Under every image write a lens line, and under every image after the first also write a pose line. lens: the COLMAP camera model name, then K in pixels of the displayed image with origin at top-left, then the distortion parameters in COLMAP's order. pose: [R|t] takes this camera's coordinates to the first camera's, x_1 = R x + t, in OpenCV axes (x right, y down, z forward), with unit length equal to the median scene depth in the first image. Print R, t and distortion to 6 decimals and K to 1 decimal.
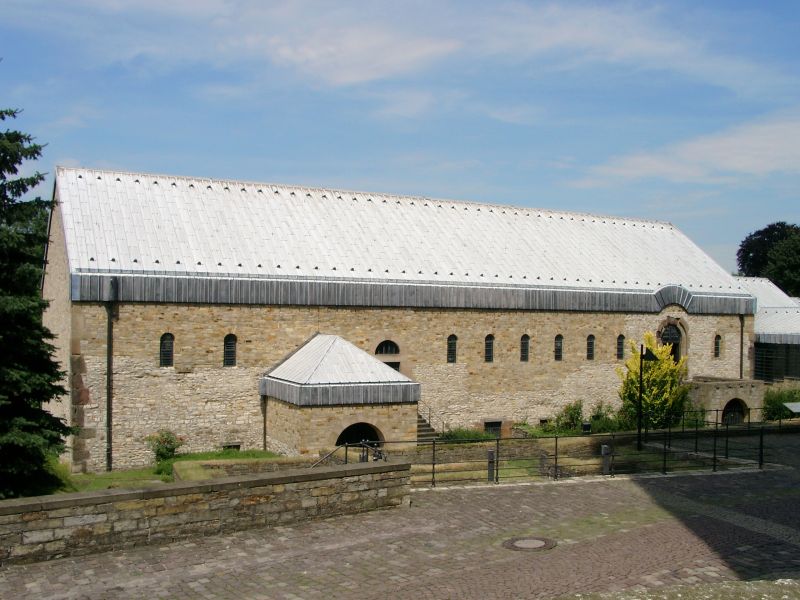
lens RADIAL K [[799.7, 0, 408.1], [0, 799.7, 317.4], [0, 0, 1]] dist [-0.171129, 0.188151]
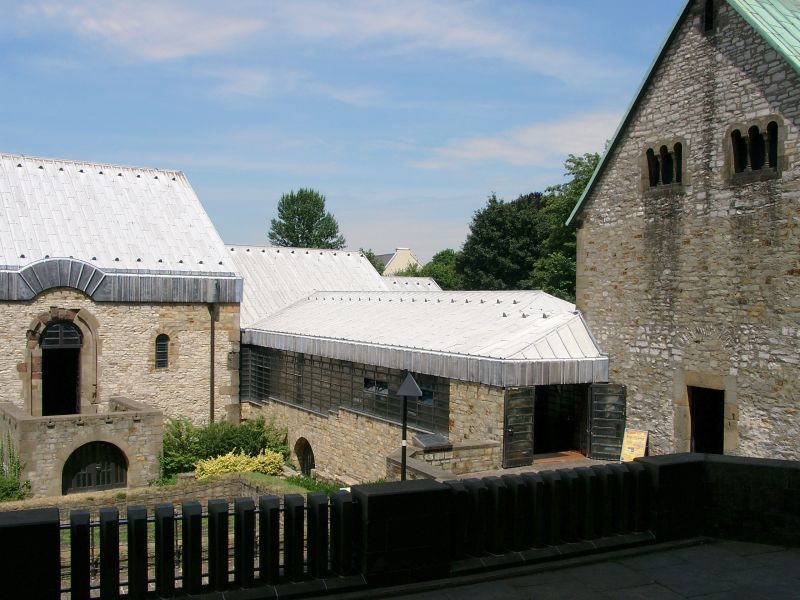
lens RADIAL K [[799.7, 0, 408.1], [0, 799.7, 317.4], [0, 0, 1]] dist [-0.171129, 0.188151]
pose [[0.987900, -0.000756, 0.155092, 0.618637], [-0.003417, 0.999639, 0.026634, -0.012672], [-0.155057, -0.026841, 0.987541, 0.385032]]
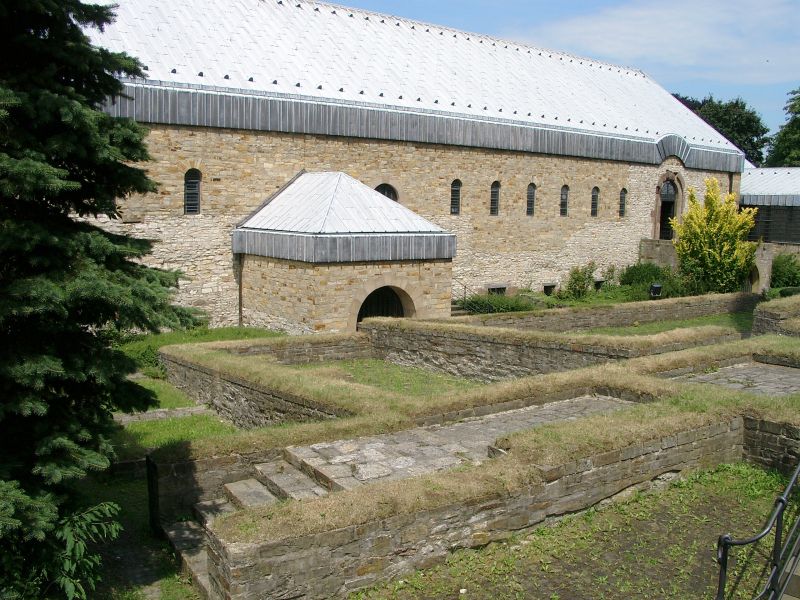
lens RADIAL K [[799.7, 0, 408.1], [0, 799.7, 317.4], [0, 0, 1]] dist [-0.171129, 0.188151]
pose [[0.980216, -0.020024, 0.196915, -0.154350], [-0.009725, 0.988796, 0.148958, 0.040509], [-0.197691, -0.147926, 0.969039, 0.218164]]
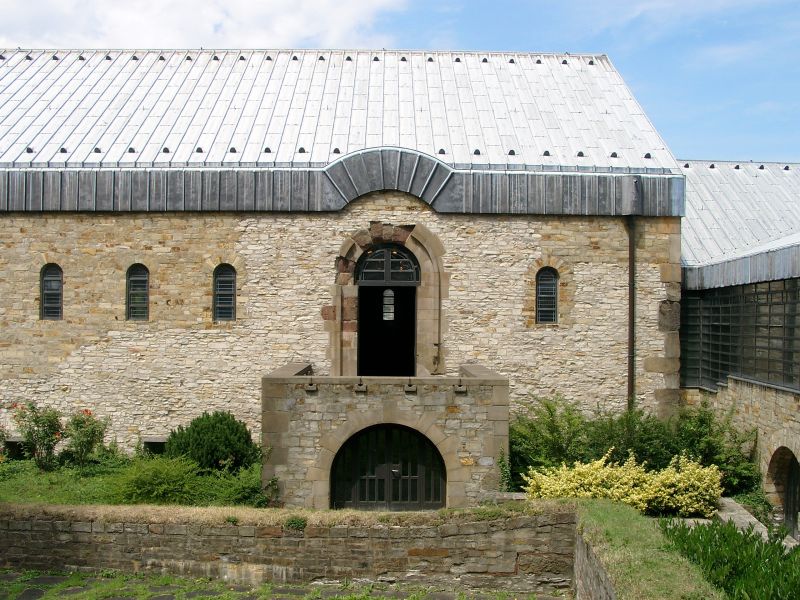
lens RADIAL K [[826.7, 0, 403.6], [0, 826.7, 320.8], [0, 0, 1]] dist [-0.175754, 0.221604]
pose [[0.894325, -0.004974, -0.447391, 0.646167], [0.005388, 0.999985, -0.000348, 0.062197], [0.447386, -0.002100, 0.894338, 0.726588]]
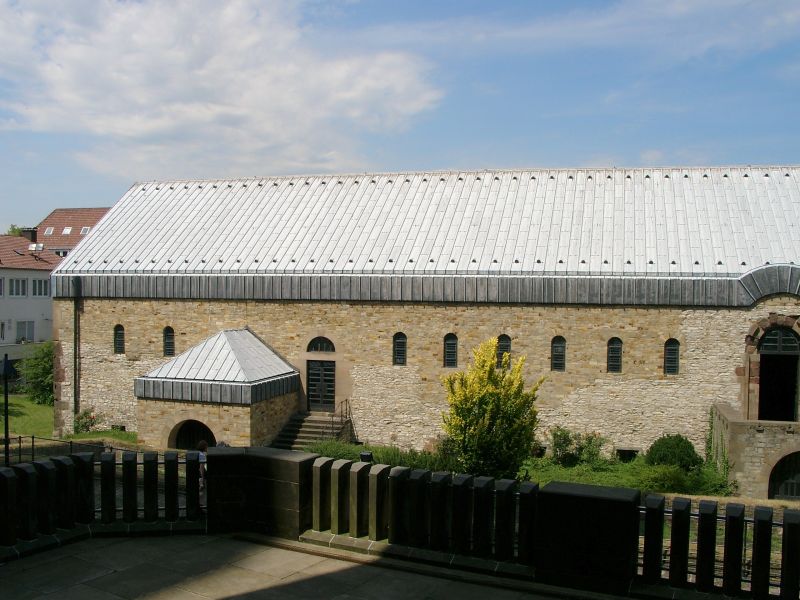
lens RADIAL K [[799.7, 0, 408.1], [0, 799.7, 317.4], [0, 0, 1]] dist [-0.171129, 0.188151]
pose [[0.731094, 0.015141, -0.682109, 0.653361], [-0.002015, 0.999797, 0.020033, -0.011757], [0.682274, -0.013272, 0.730976, 0.386561]]
